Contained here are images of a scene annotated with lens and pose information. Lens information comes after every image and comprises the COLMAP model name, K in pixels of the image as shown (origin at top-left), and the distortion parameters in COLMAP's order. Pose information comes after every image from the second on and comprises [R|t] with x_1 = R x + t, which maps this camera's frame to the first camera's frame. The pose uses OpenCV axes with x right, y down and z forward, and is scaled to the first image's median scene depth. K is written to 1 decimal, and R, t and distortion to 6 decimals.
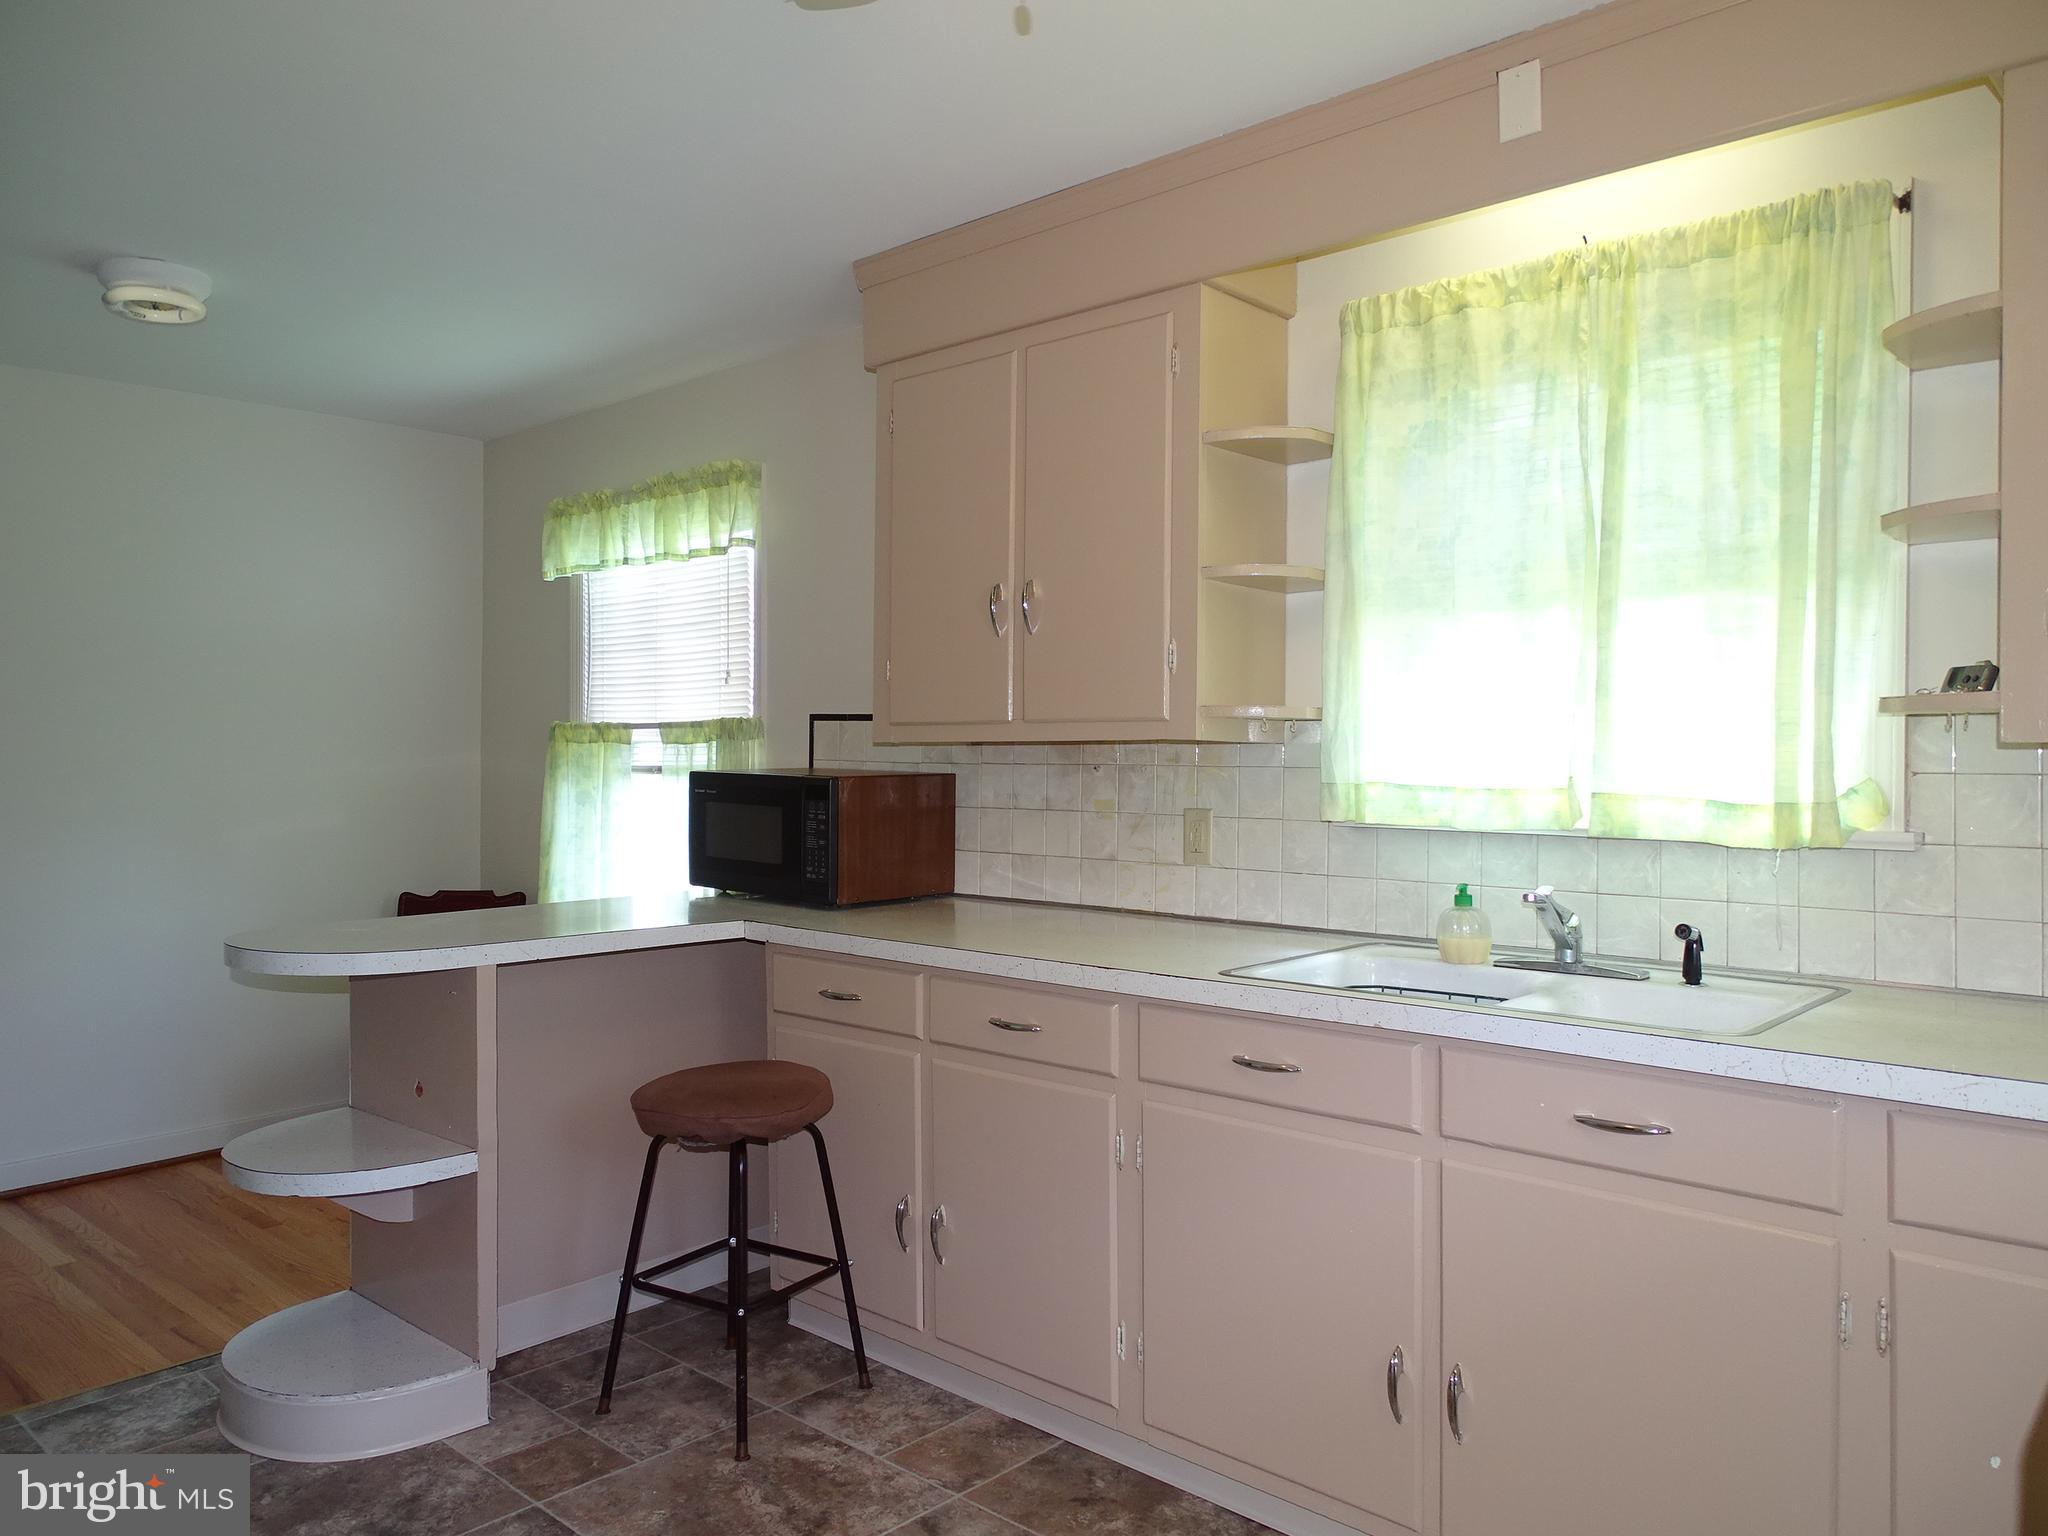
lens RADIAL K [[1475.6, 0, 1022.2], [0, 1475.6, 778.6], [0, 0, 1]] dist [0.006234, 0.002267]
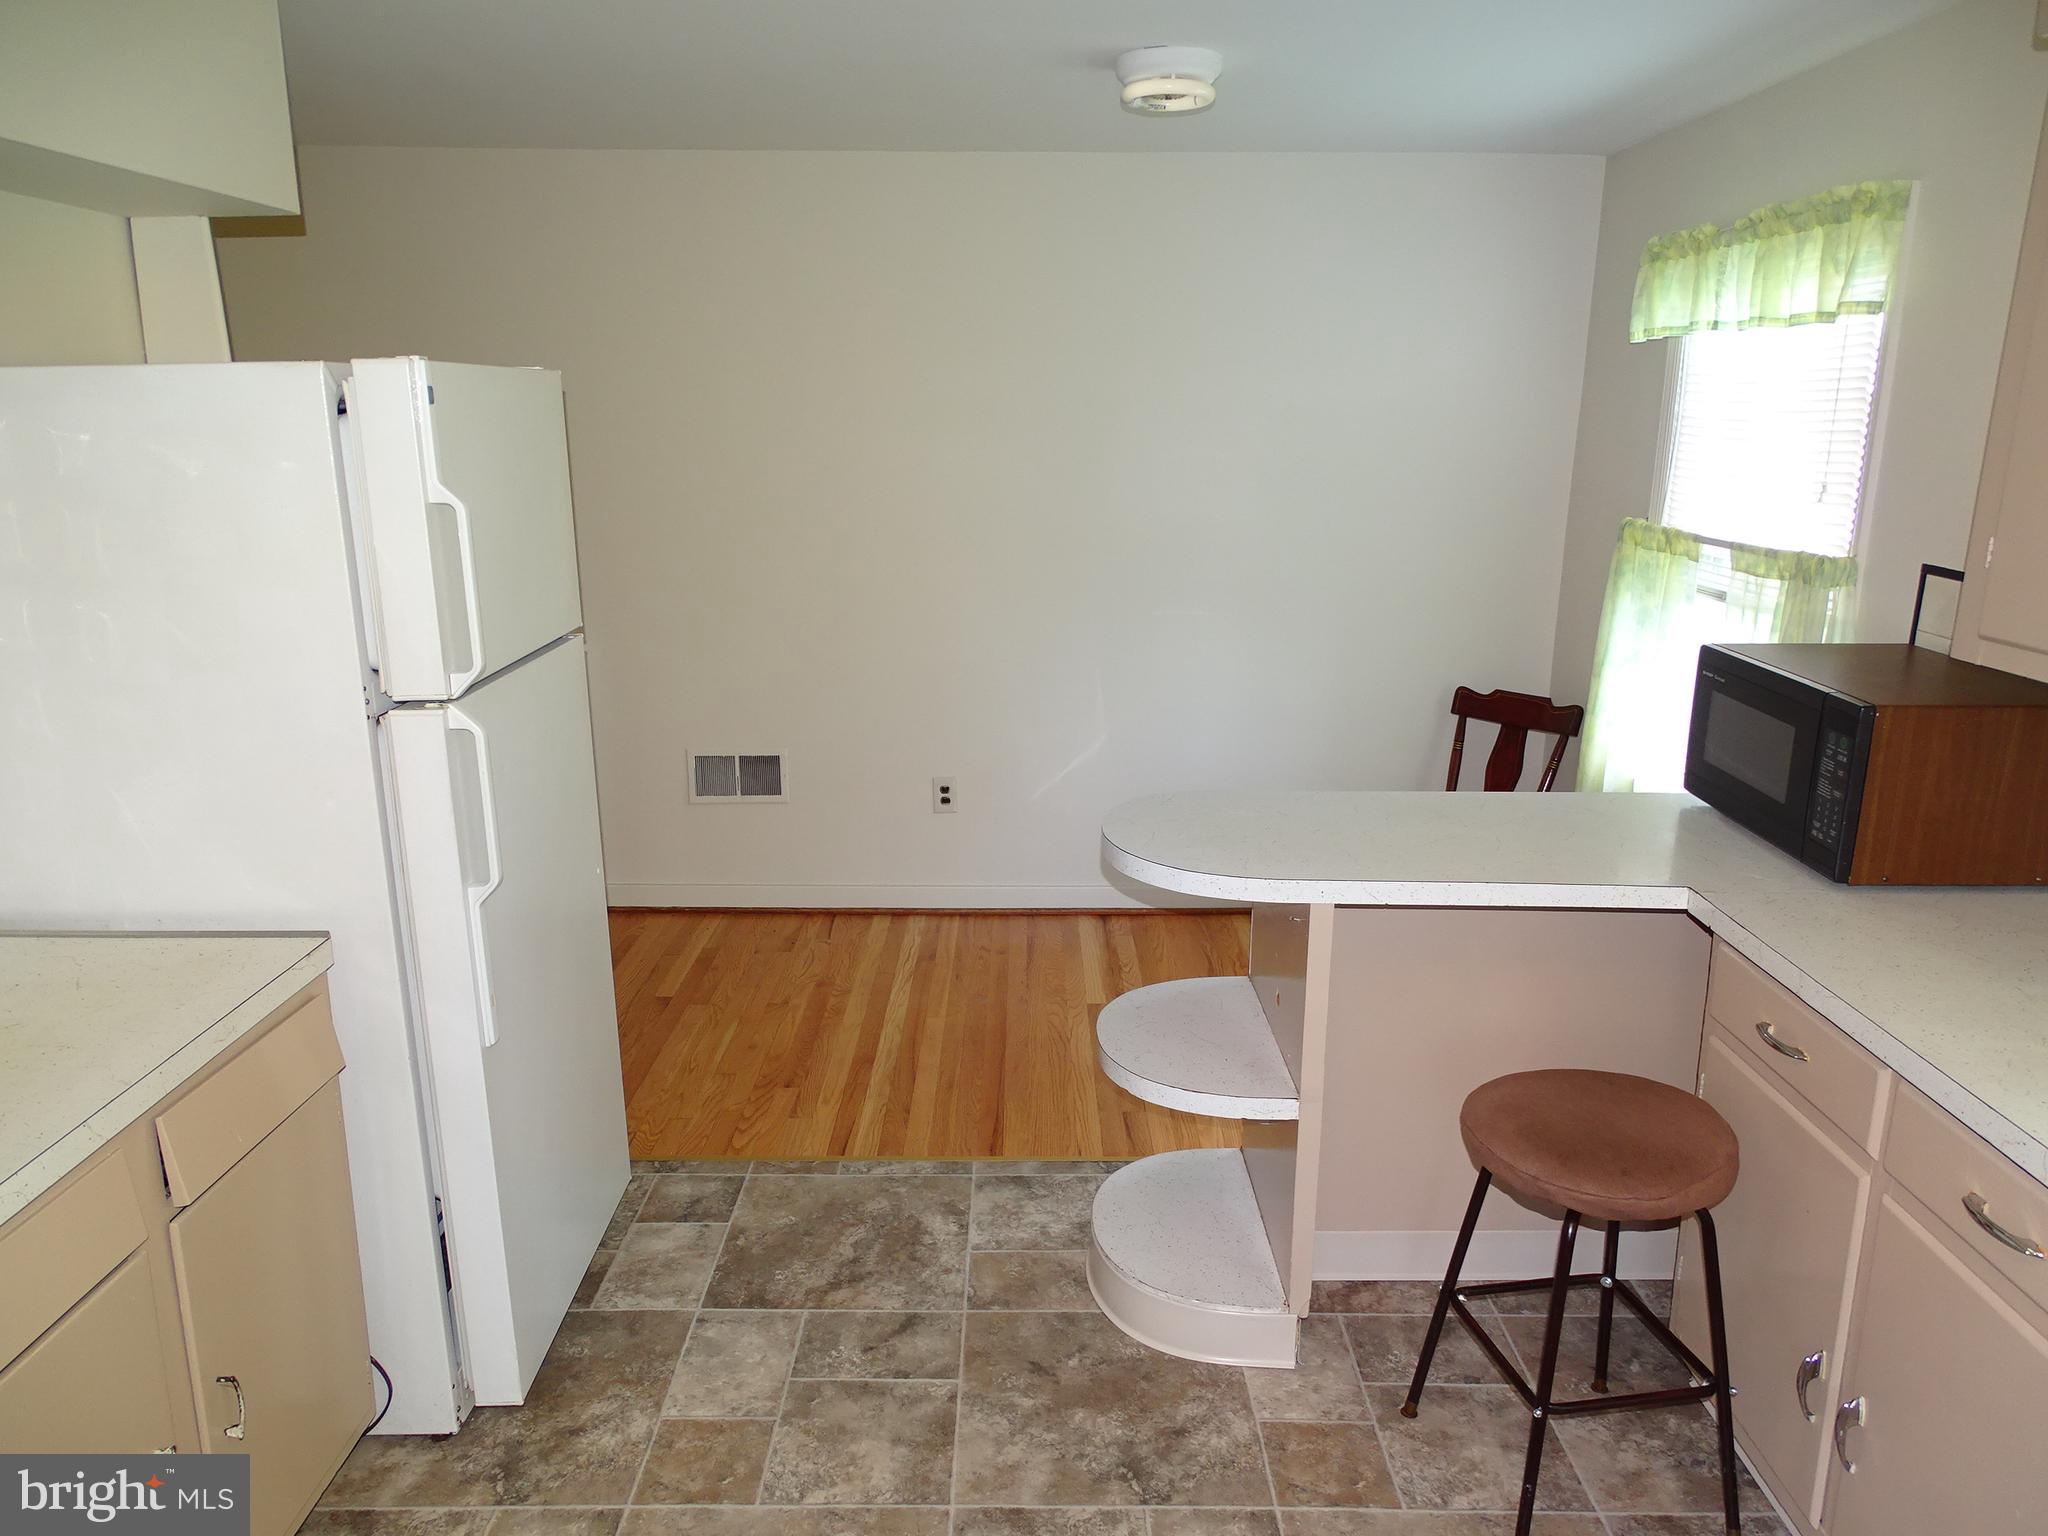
lens RADIAL K [[1461.6, 0, 1033.5], [0, 1461.6, 762.1], [0, 0, 1]] dist [0.003183, -0.005347]
pose [[0.676192, 0.184411, -0.713272, 0.084733], [-0.021494, 0.972691, 0.231106, -0.106949], [0.736412, -0.140941, 0.661690, 0.232983]]
